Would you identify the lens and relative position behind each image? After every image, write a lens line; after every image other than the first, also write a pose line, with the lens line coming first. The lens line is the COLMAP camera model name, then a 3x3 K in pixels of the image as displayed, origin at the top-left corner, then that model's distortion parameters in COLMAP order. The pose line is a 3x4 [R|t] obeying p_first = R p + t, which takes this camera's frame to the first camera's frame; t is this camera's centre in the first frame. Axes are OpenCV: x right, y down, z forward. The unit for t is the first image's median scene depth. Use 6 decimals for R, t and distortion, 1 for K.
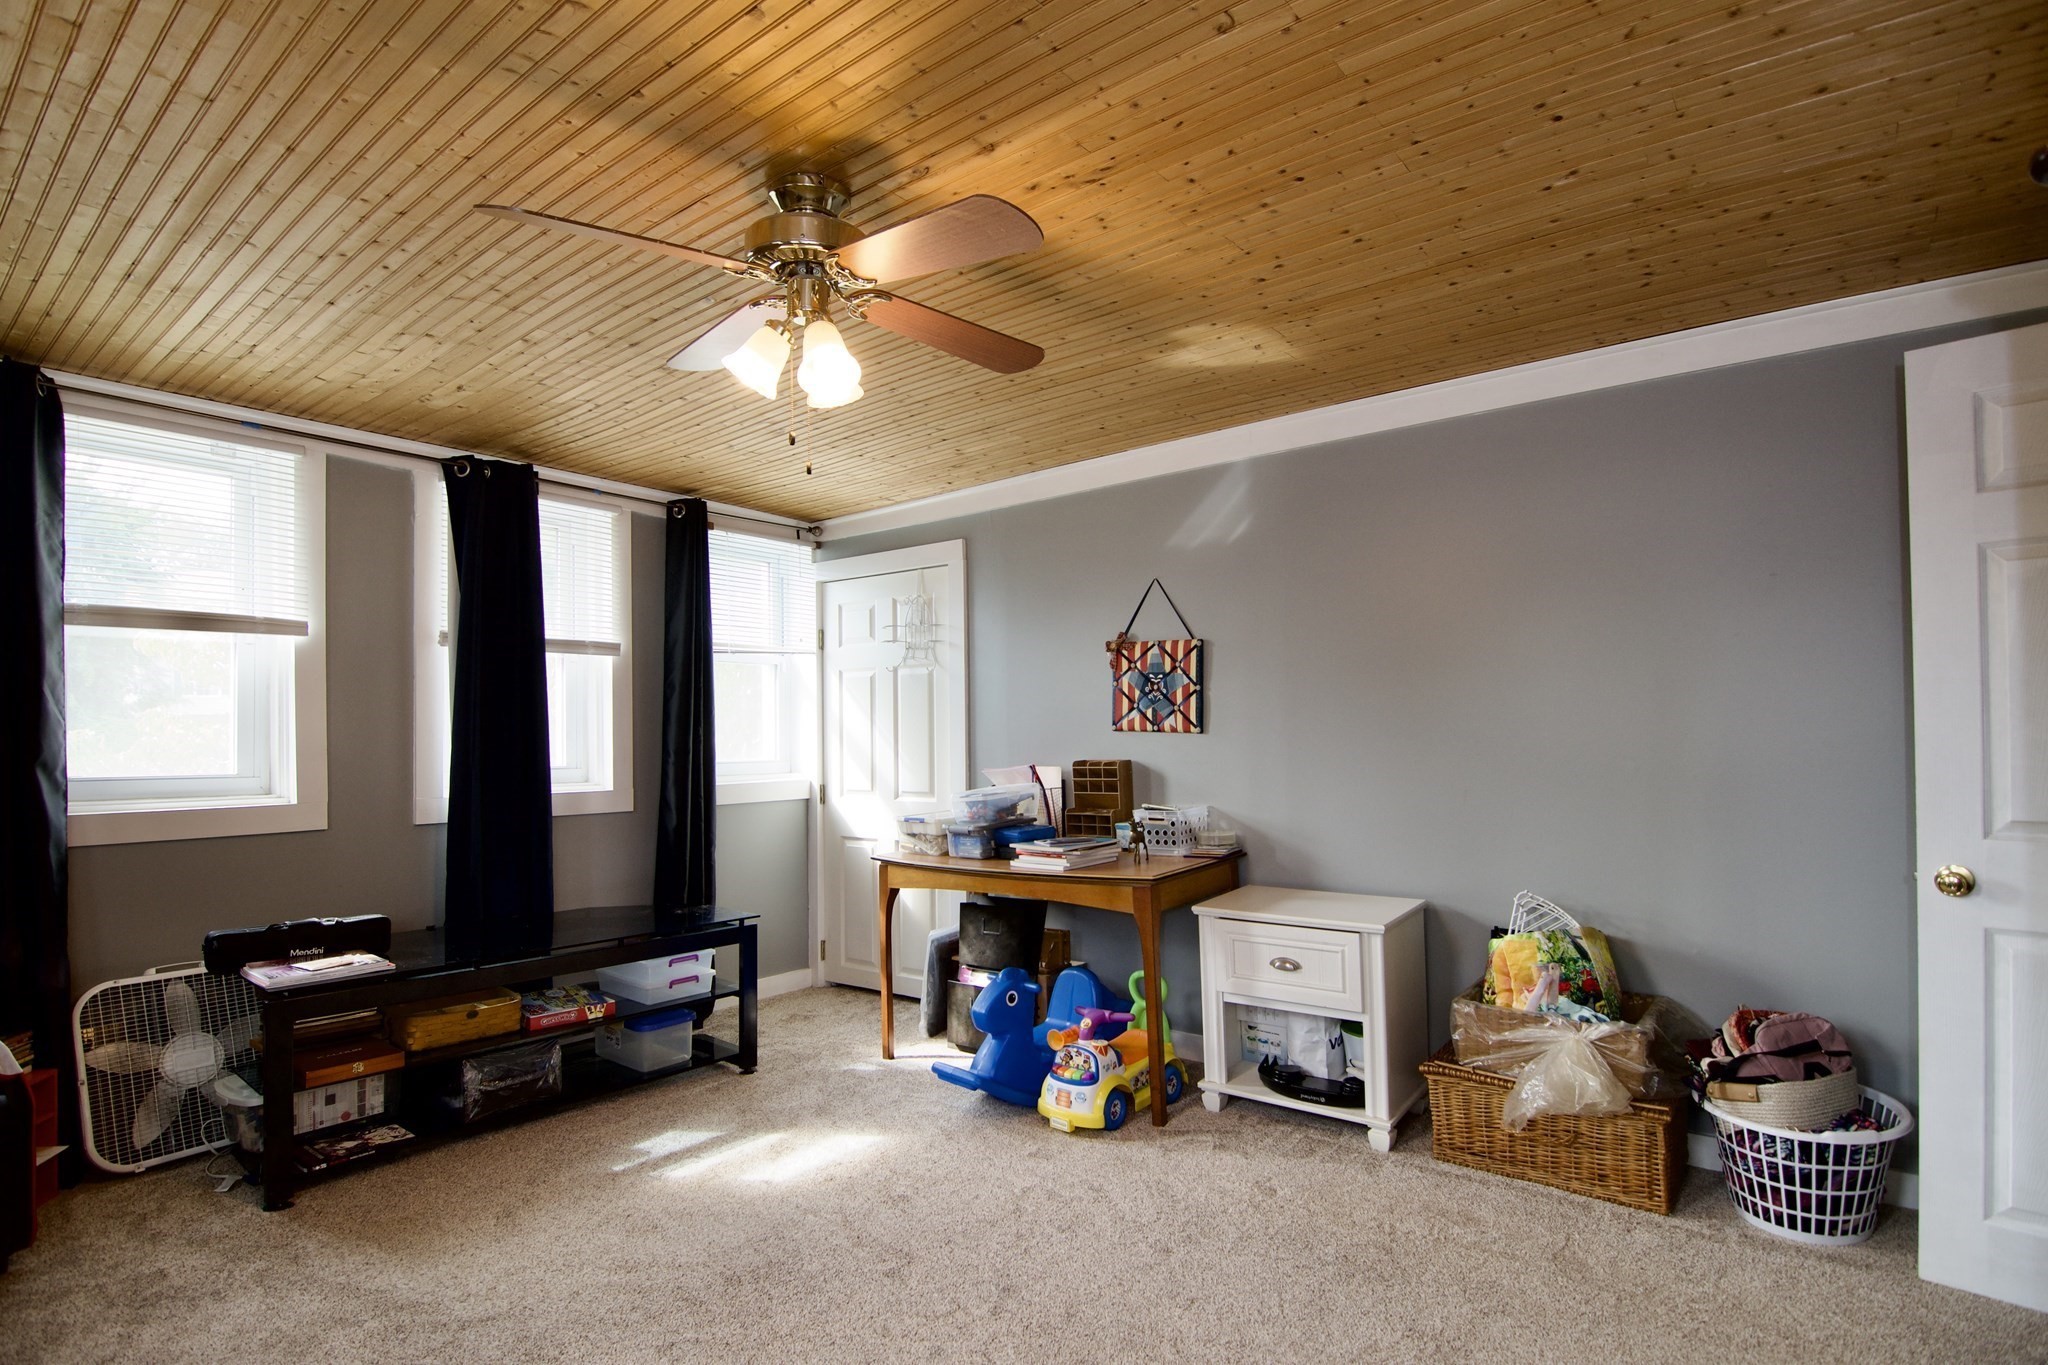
lens RADIAL K [[1030.3, 0, 1023.4], [0, 1030.3, 718.0], [0, 0, 1]] dist [-0.013789, -0.000656]
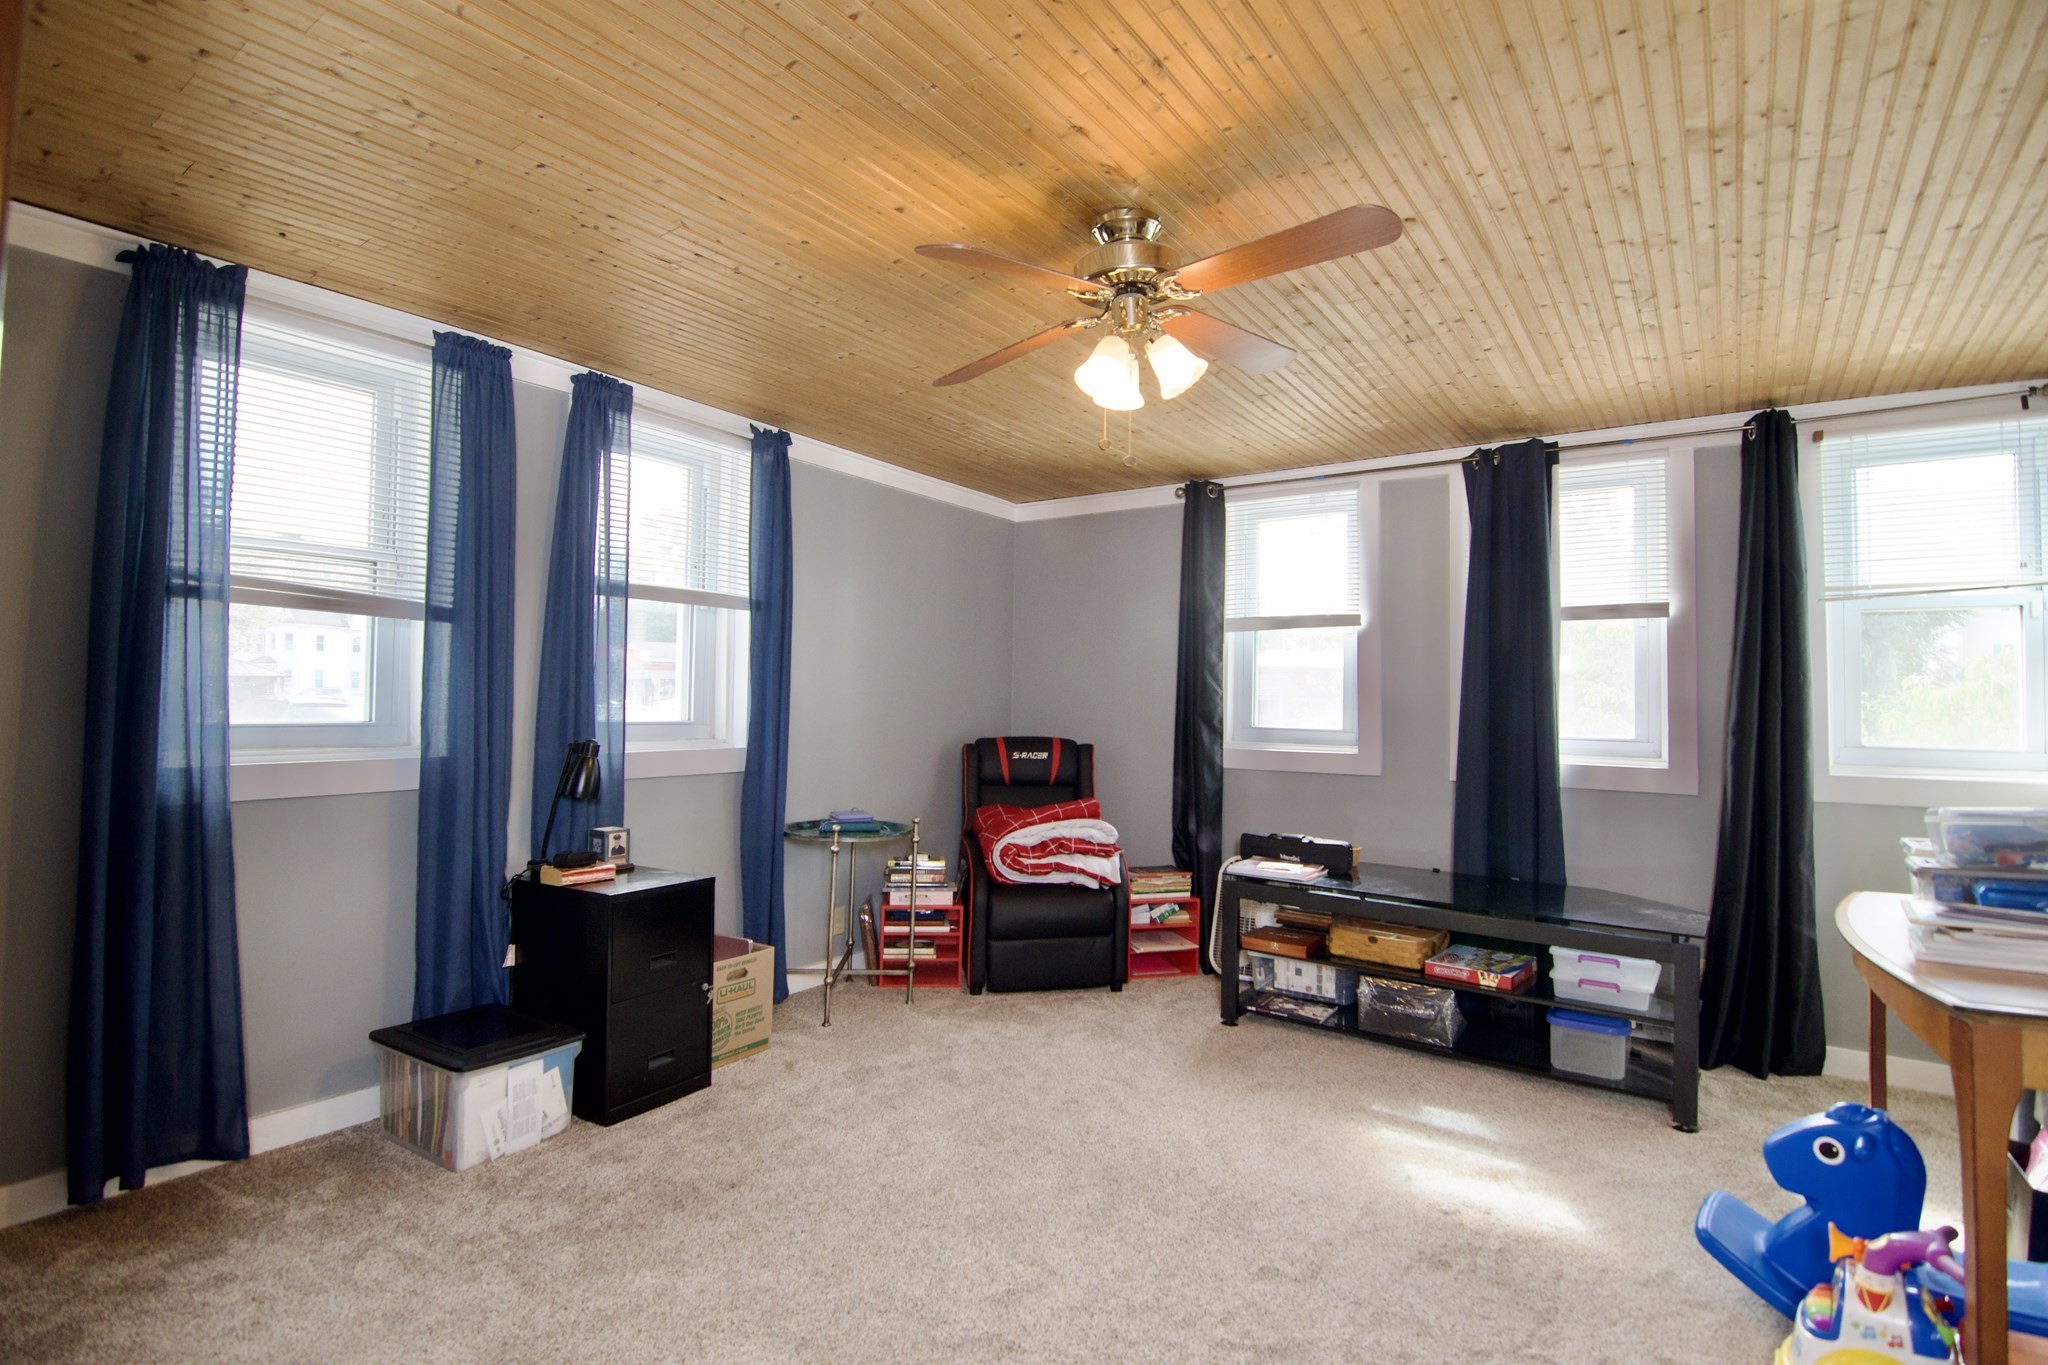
lens RADIAL K [[986.3, 0, 1021.9], [0, 986.3, 677.6], [0, 0, 1]] dist [-0.004476, -0.011690]
pose [[0.047314, -0.018598, -0.998707, 0.469658], [-0.001639, 0.999824, -0.018696, 0.009456], [0.998879, 0.002522, 0.047275, 0.448269]]
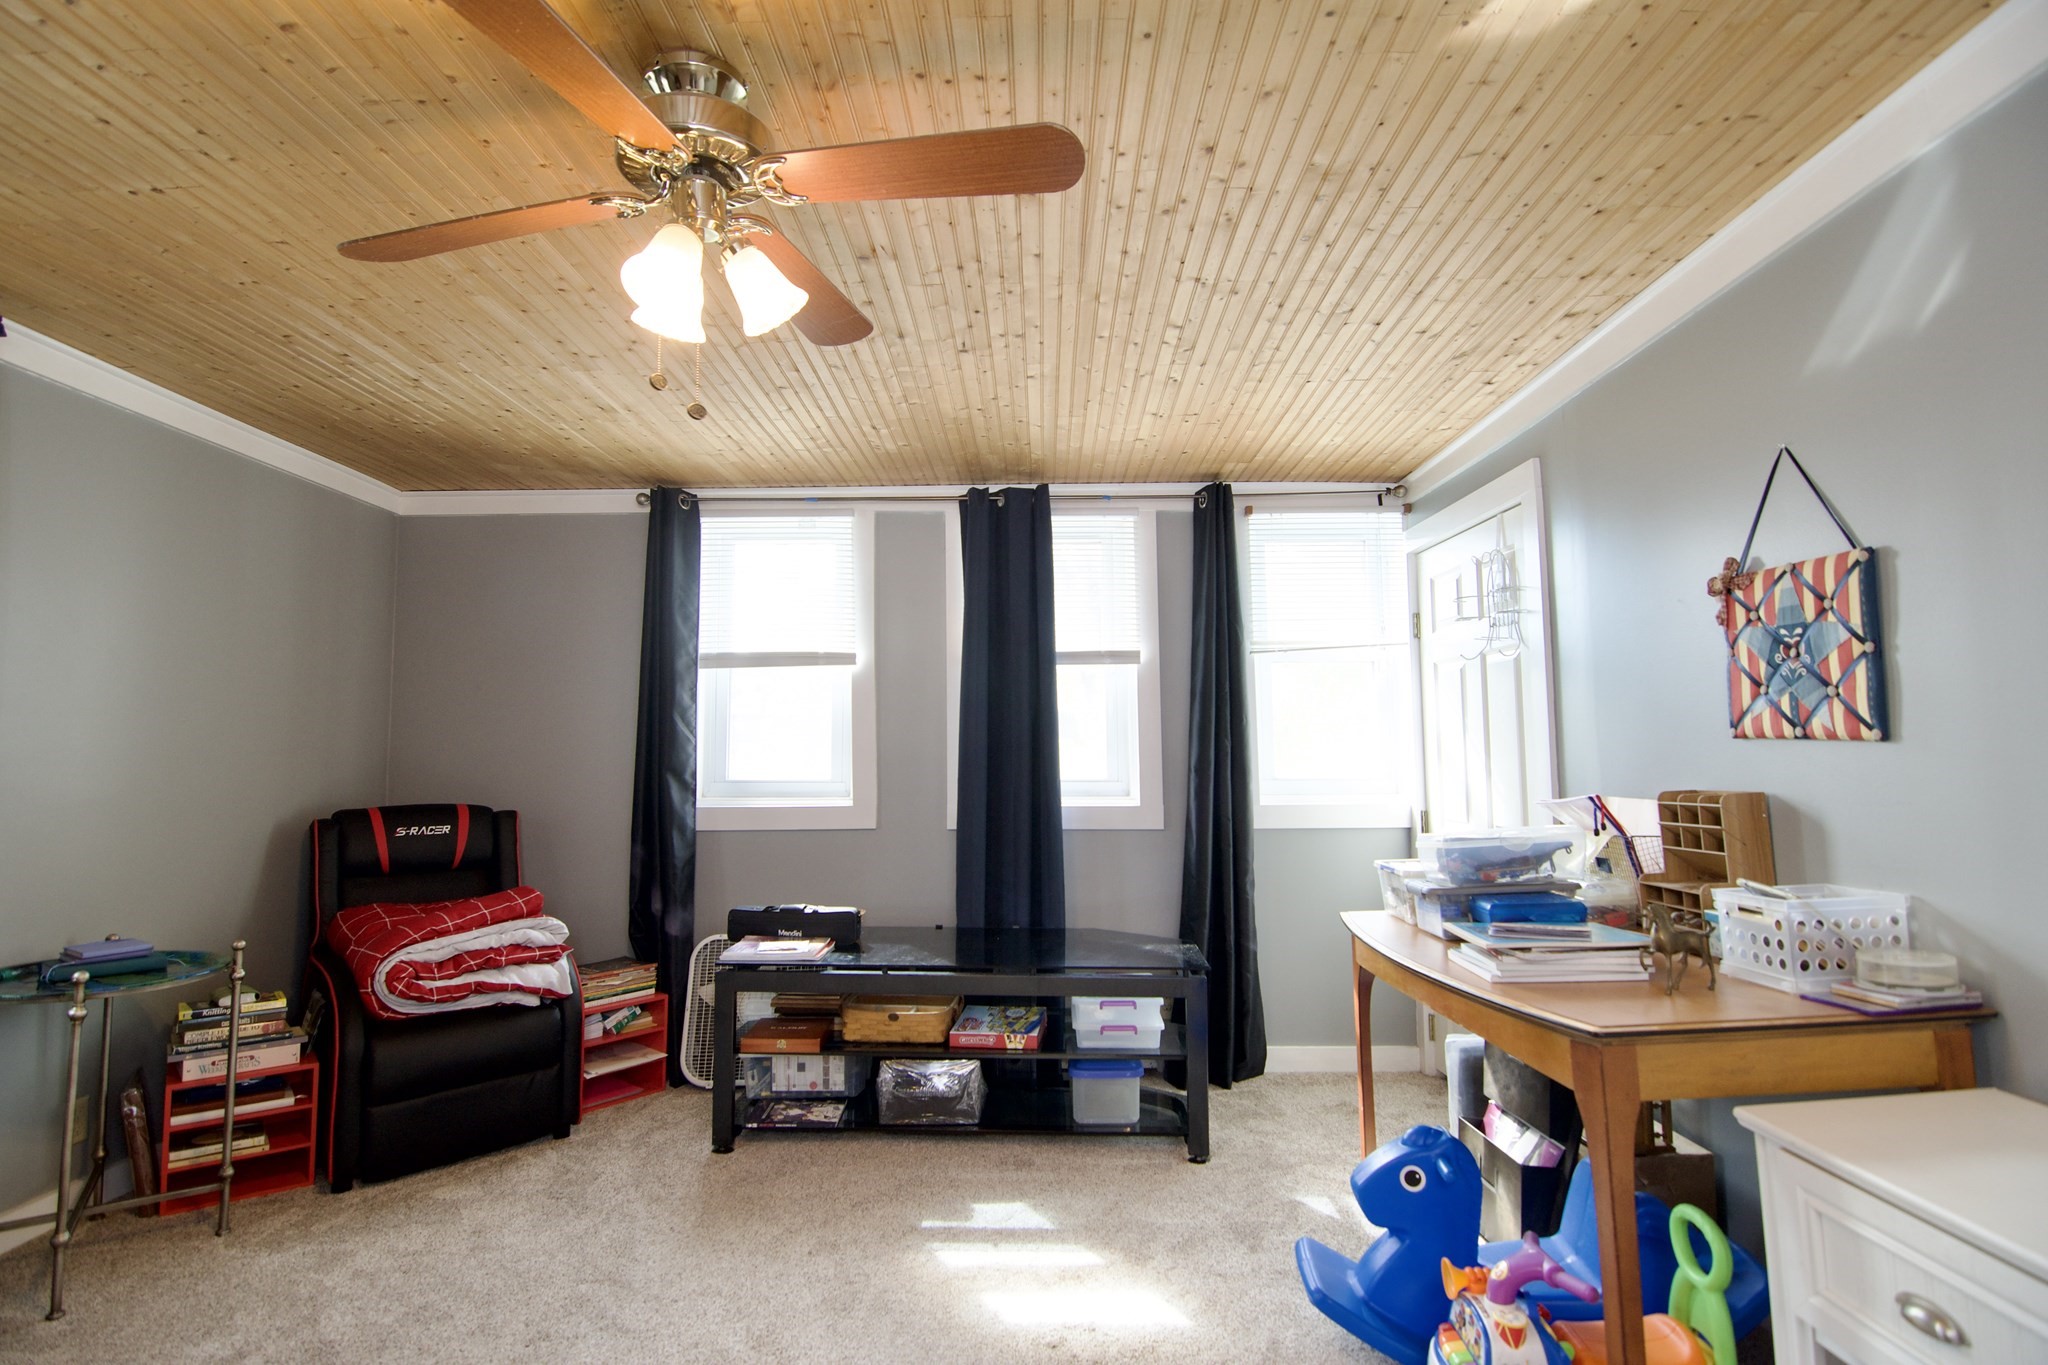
lens RADIAL K [[986.3, 0, 1021.9], [0, 986.3, 677.6], [0, 0, 1]] dist [-0.004476, -0.011690]
pose [[0.607753, -0.057645, -0.792031, 0.288827], [0.014768, 0.998010, -0.061304, 0.007094], [0.793989, 0.025561, 0.607395, 0.401085]]
